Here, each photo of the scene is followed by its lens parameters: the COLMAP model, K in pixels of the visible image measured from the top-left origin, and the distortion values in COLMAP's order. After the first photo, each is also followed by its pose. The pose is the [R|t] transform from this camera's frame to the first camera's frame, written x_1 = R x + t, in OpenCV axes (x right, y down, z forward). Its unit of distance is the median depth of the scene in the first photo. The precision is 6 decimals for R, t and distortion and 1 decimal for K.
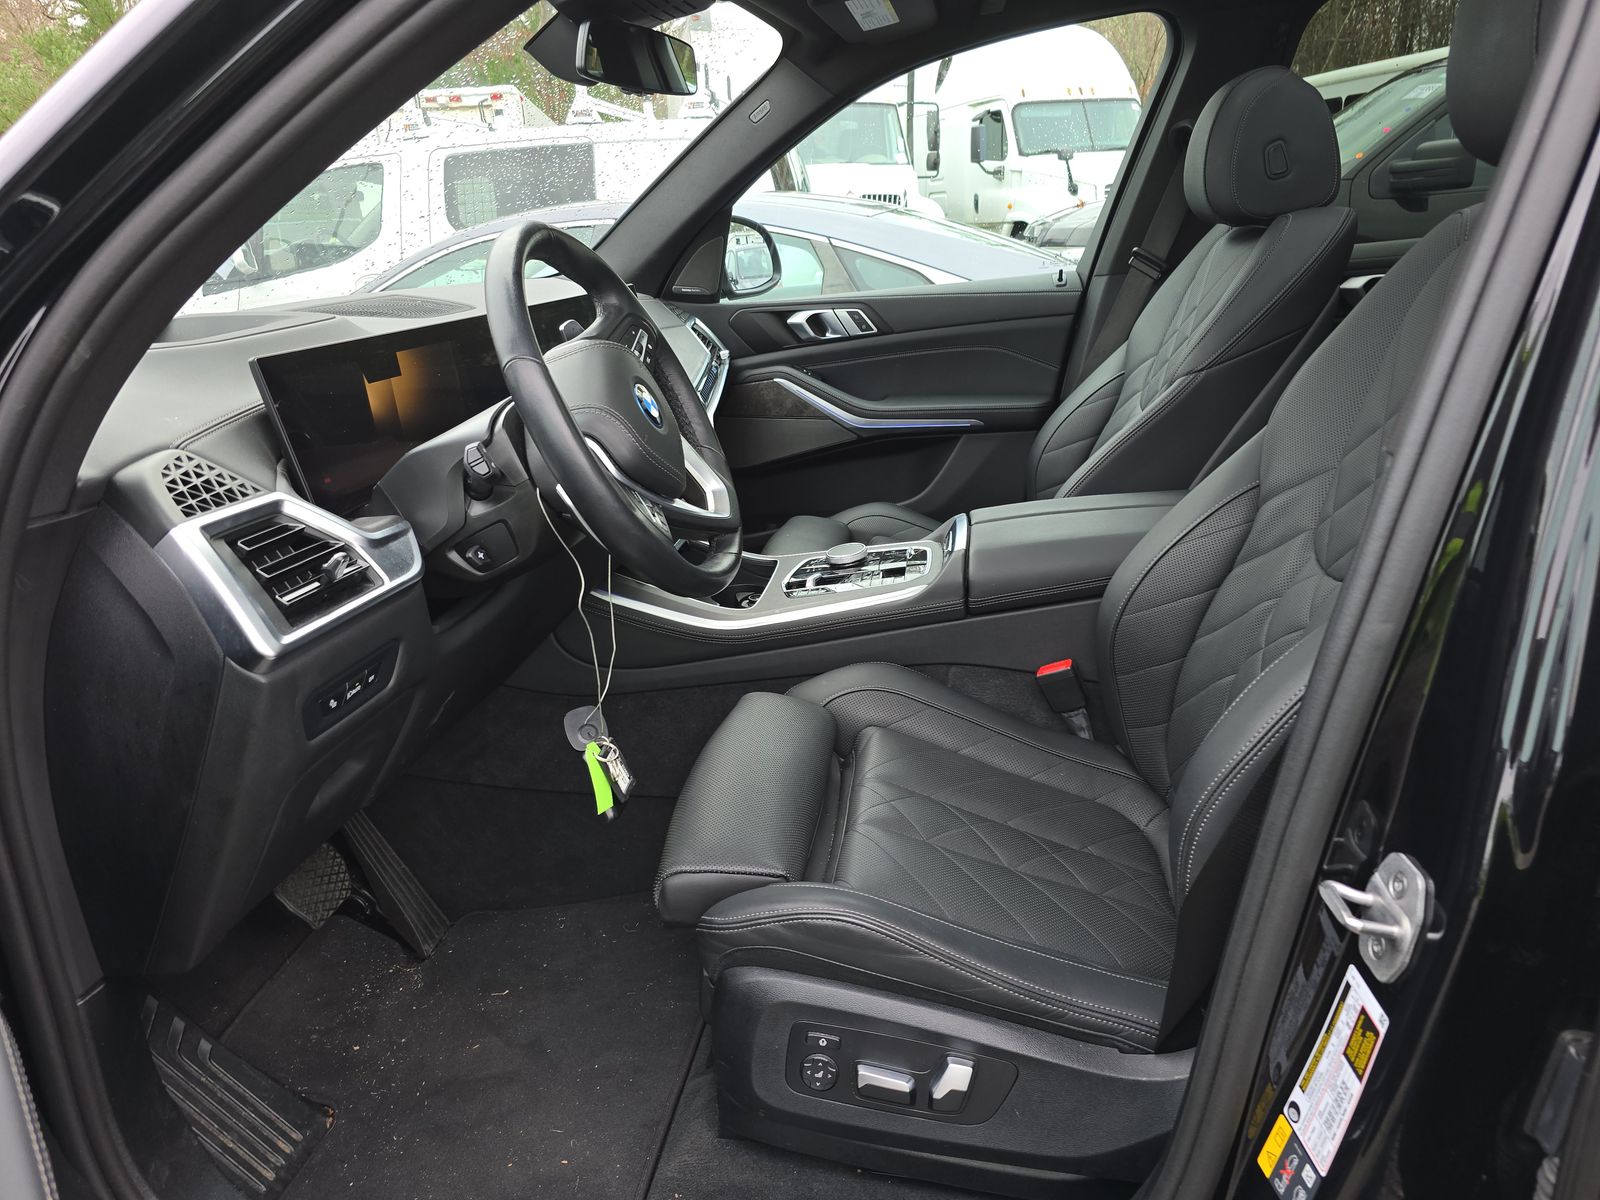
lens RADIAL K [[1083.2, 0, 800.0], [0, 1083.2, 600.0], [0, 0, 1]] dist [0.052068, -0.044638]
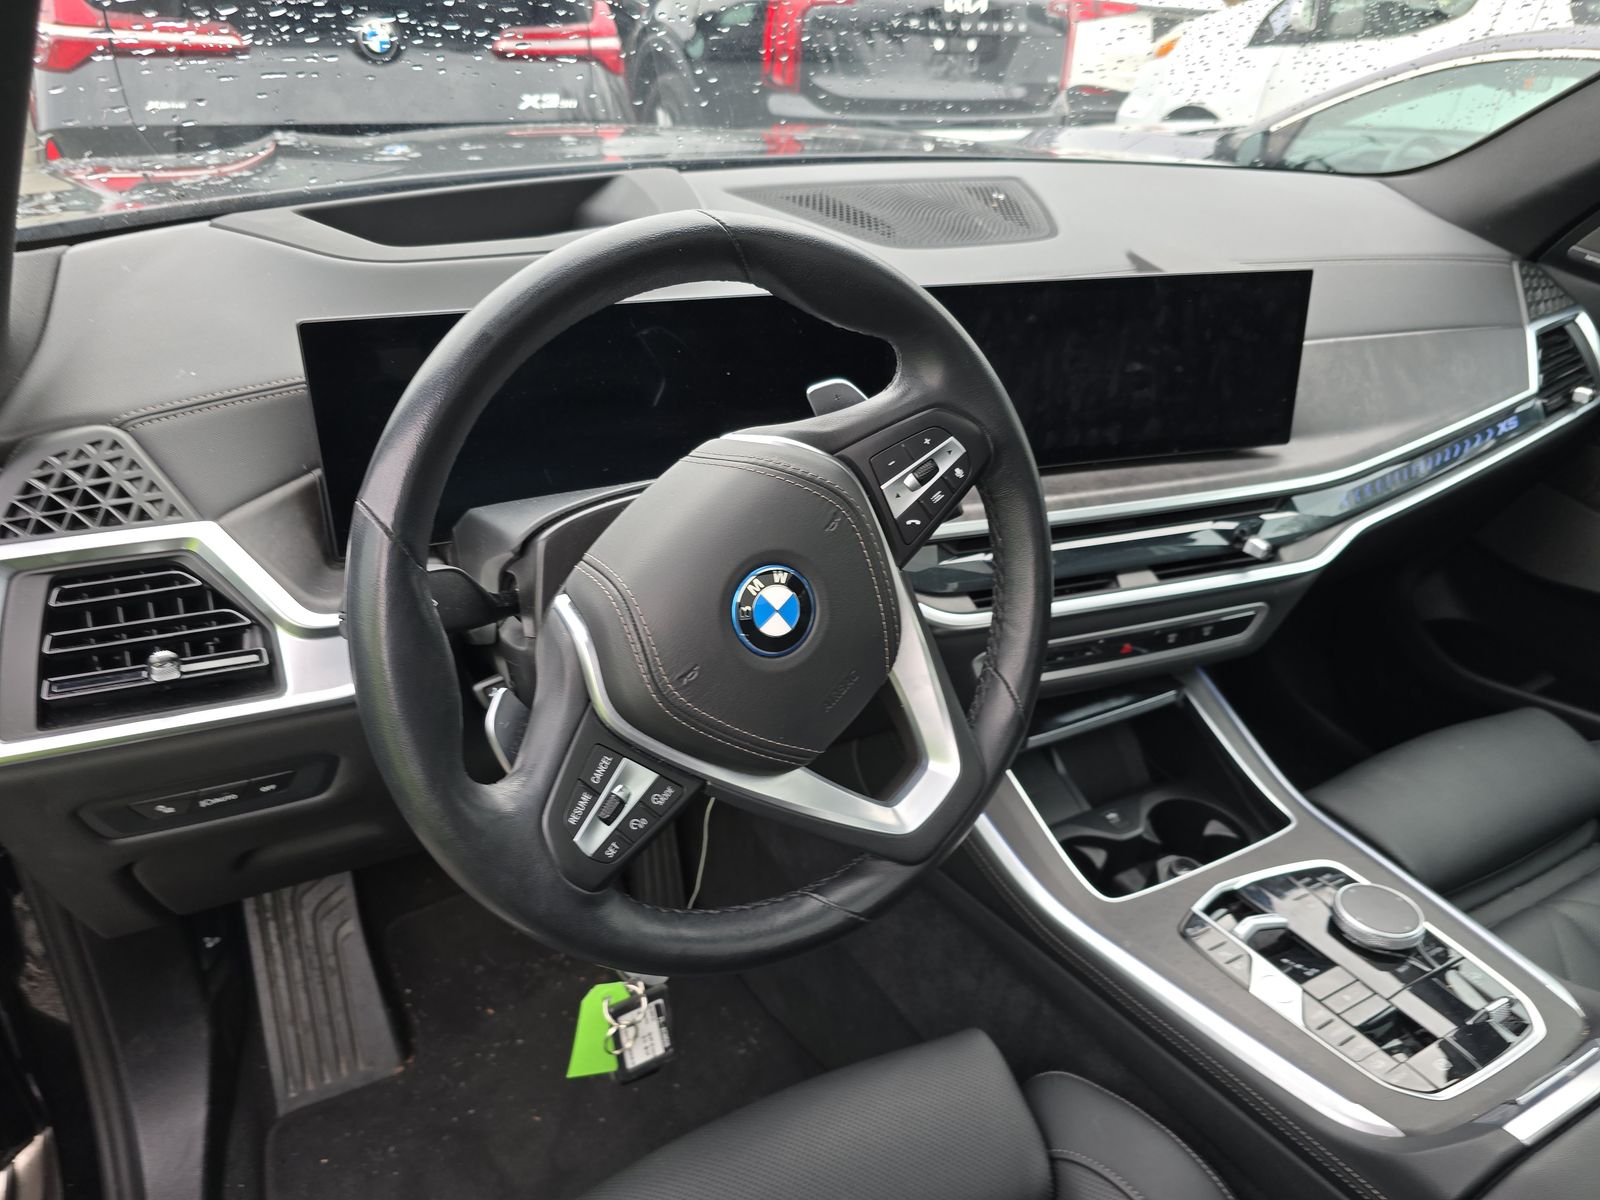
lens RADIAL K [[1083.2, 0, 800.0], [0, 1083.2, 600.0], [0, 0, 1]] dist [0.052068, -0.044638]
pose [[0.607455, 0.493384, -0.622552, 0.185166], [-0.362882, 0.869523, 0.335032, -0.357631], [0.706623, 0.022396, 0.707236, 0.635537]]
